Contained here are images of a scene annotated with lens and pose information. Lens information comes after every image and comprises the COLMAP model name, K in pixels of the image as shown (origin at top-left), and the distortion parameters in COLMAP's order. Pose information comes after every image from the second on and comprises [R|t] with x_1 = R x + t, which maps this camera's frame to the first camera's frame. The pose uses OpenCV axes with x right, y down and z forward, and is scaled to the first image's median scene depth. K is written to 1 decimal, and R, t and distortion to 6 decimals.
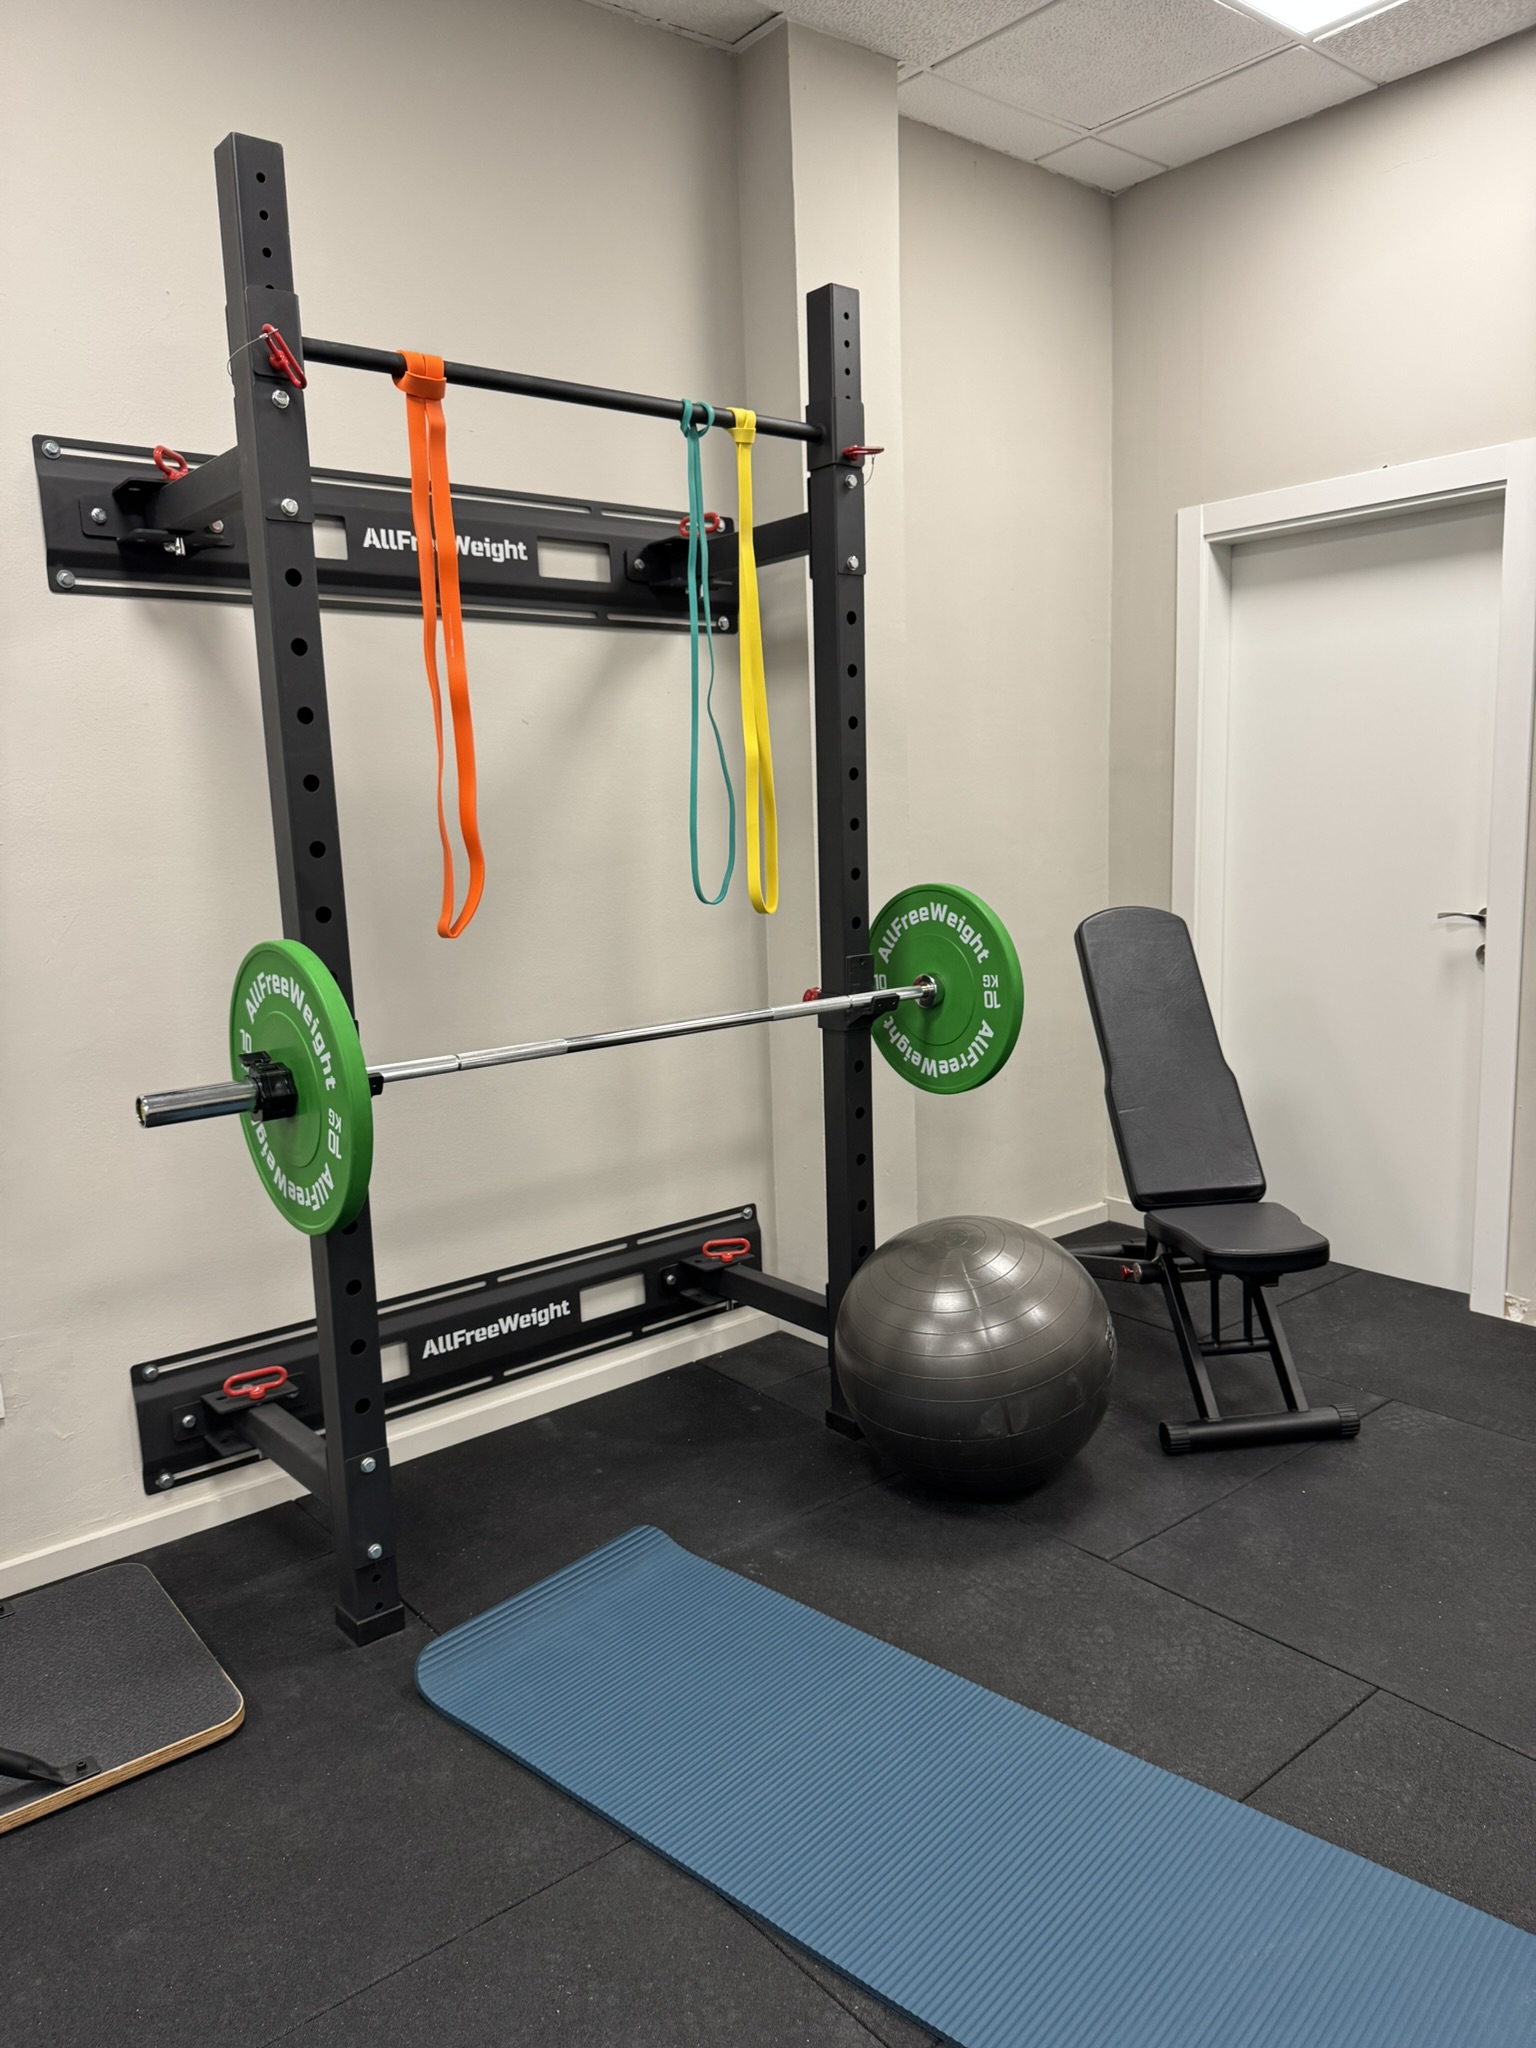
lens RADIAL K [[1452.7, 0, 761.2], [0, 1452.7, 1033.8], [0, 0, 1]] dist [0.061947, -0.070805]
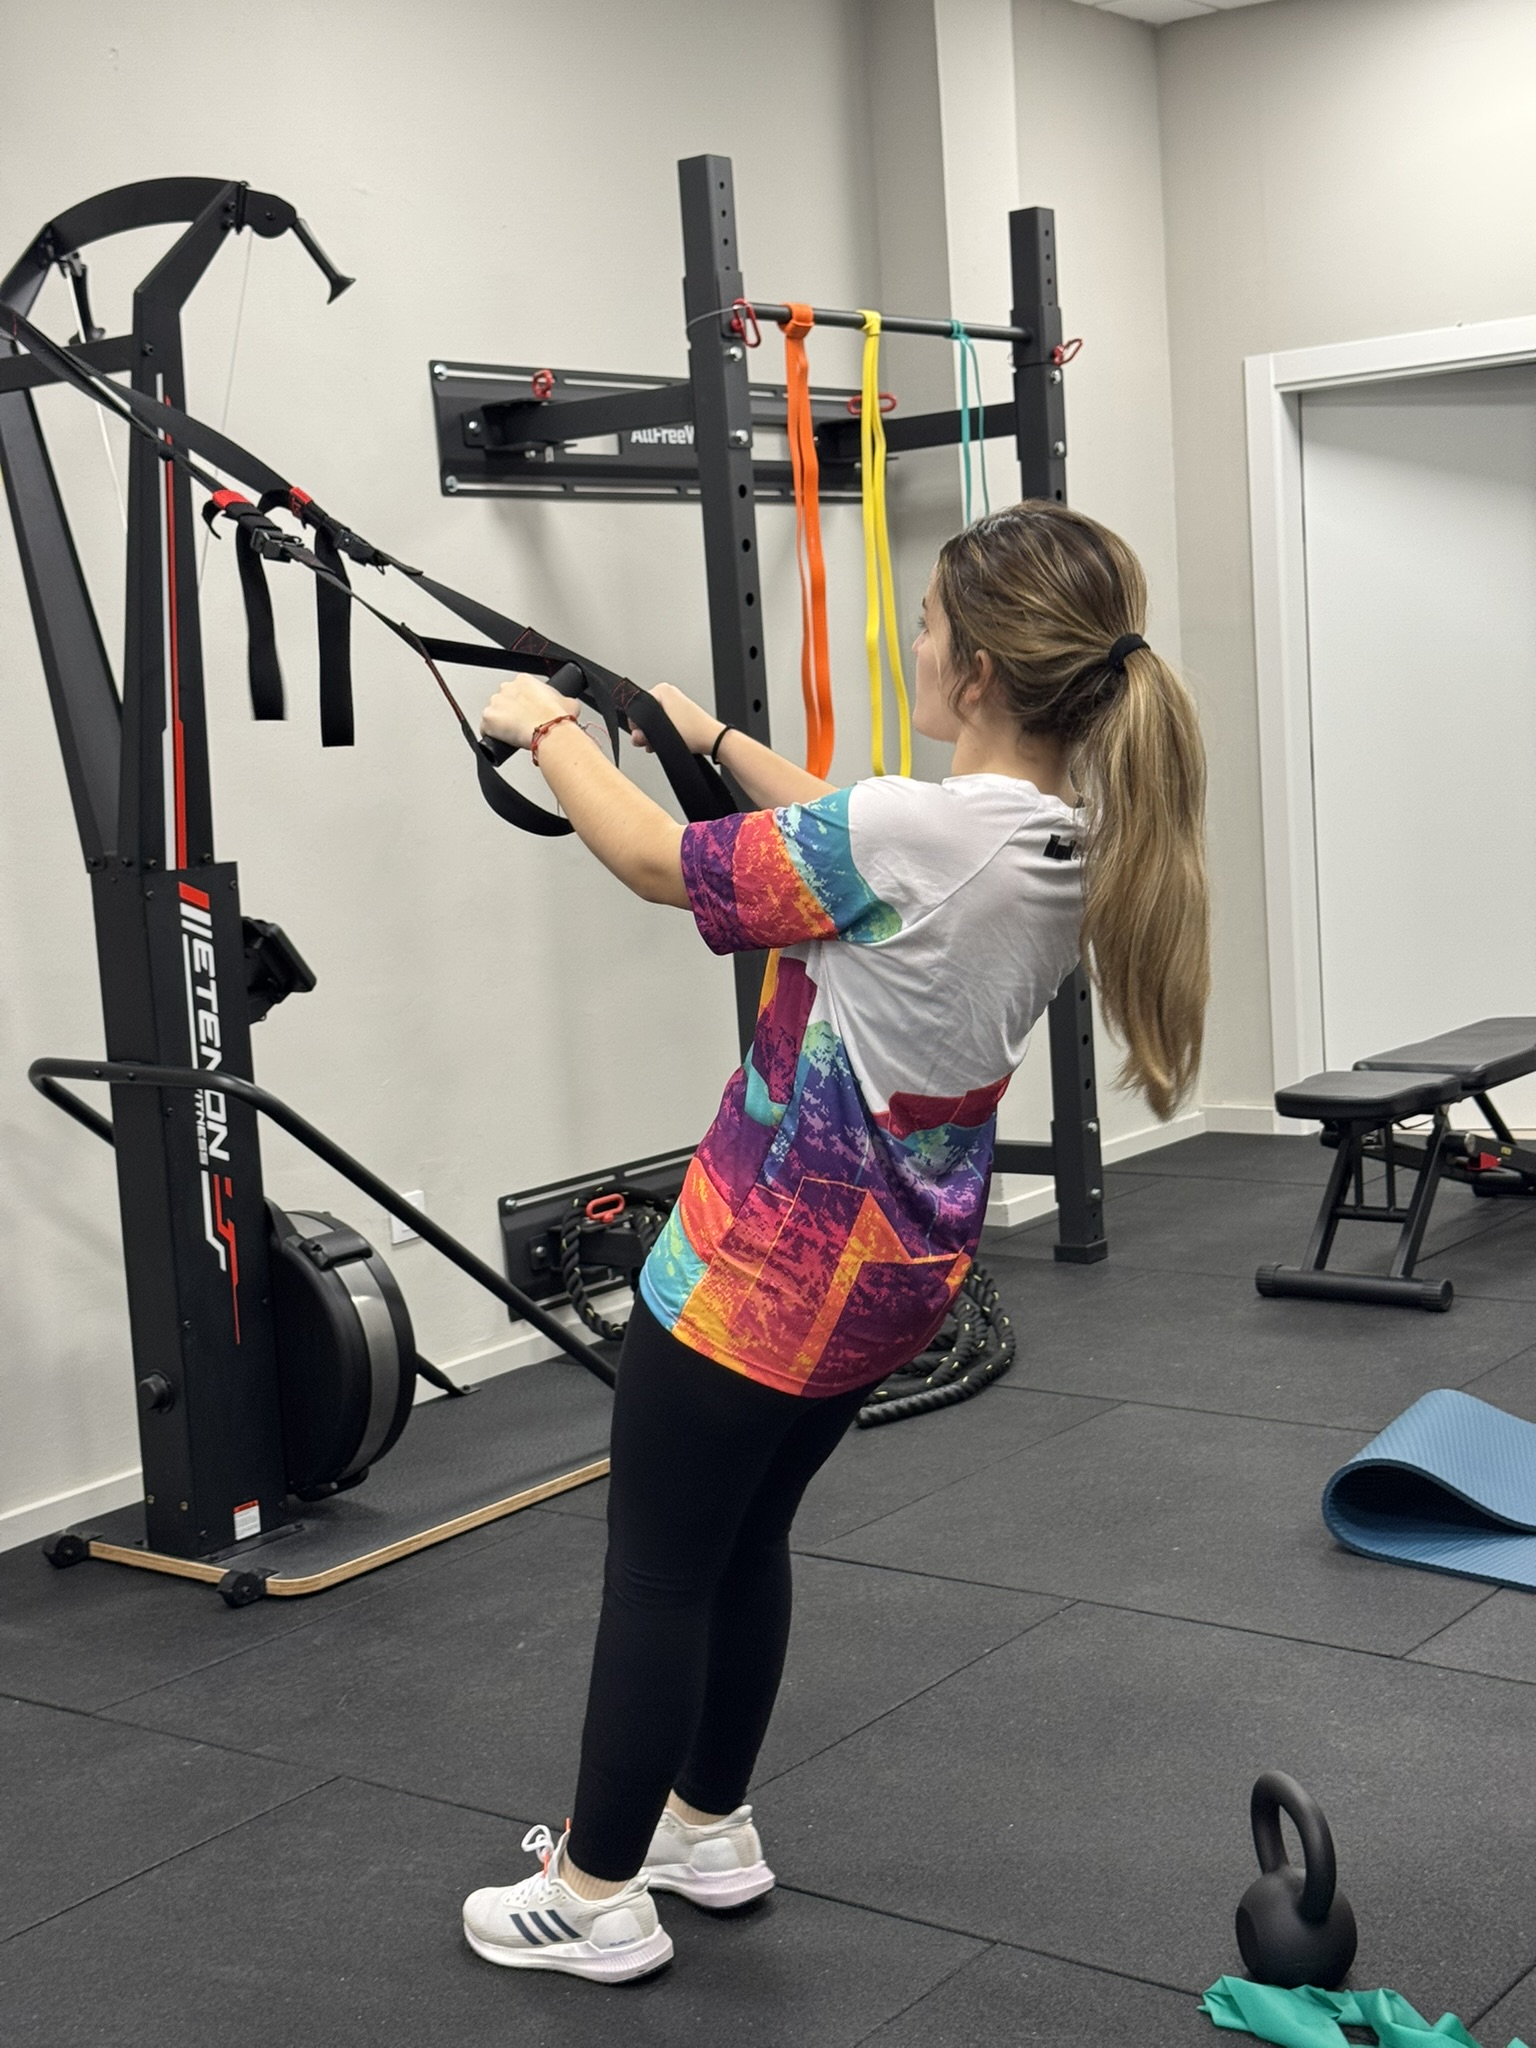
lens RADIAL K [[2869.2, 0, 774.3], [0, 2869.2, 1030.3], [0, 0, 1]] dist [0.140179, 0.000000]
pose [[0.971301, -0.058031, 0.230665, -0.555489], [0.069840, 0.996615, -0.043358, 0.162953], [-0.227368, 0.058223, 0.972067, -0.866905]]
